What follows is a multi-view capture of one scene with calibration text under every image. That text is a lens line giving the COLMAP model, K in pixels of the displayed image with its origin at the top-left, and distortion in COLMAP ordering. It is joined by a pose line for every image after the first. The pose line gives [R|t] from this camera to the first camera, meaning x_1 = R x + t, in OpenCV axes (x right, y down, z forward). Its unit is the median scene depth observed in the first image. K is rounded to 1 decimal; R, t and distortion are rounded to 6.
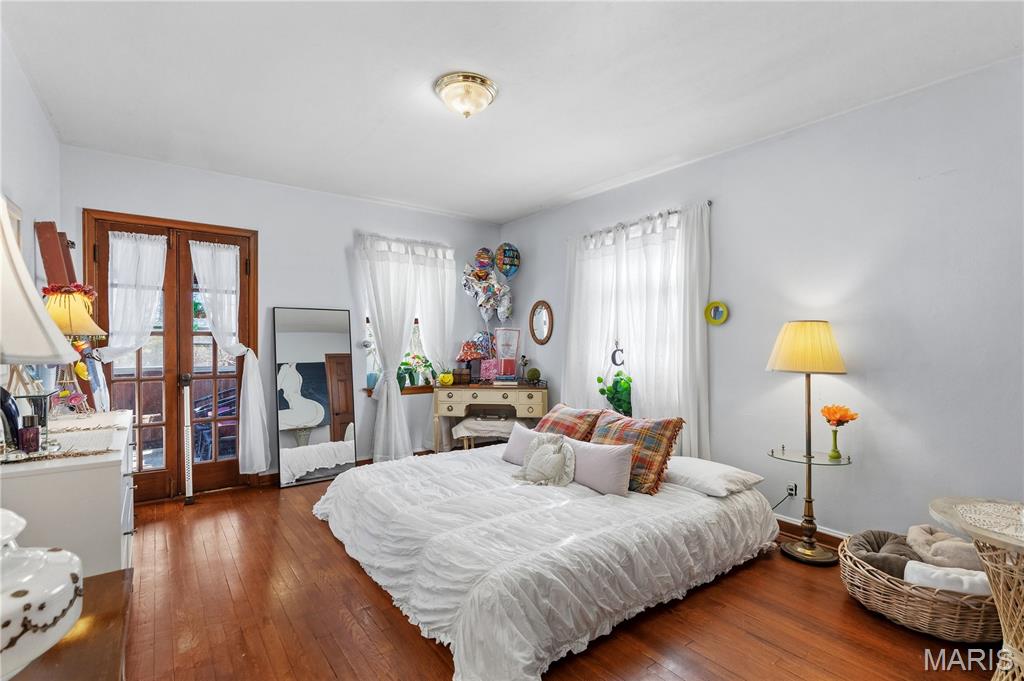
lens RADIAL K [[469.1, 0, 509.8], [0, 469.1, 343.4], [0, 0, 1]] dist [0.004012, 0.000956]
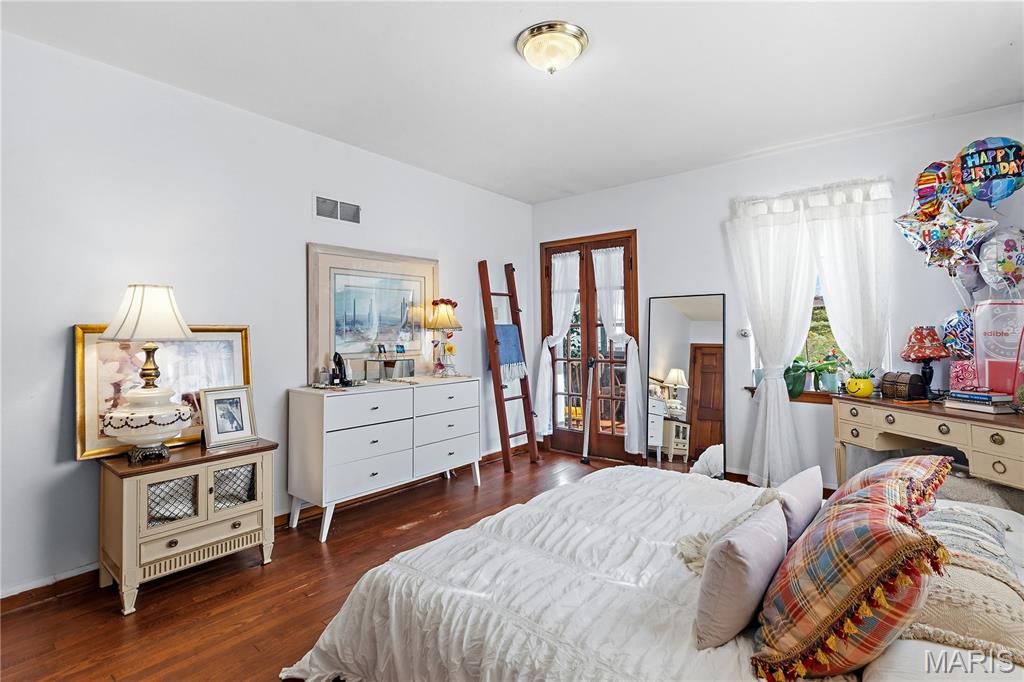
lens RADIAL K [[469.1, 0, 497.5], [0, 469.1, 320.9], [0, 0, 1]] dist [0.004012, 0.000956]
pose [[0.268211, -0.029490, -0.962909, 0.379742], [0.000827, 0.999538, -0.030381, 0.005019], [0.963360, 0.007352, 0.268112, 0.371262]]
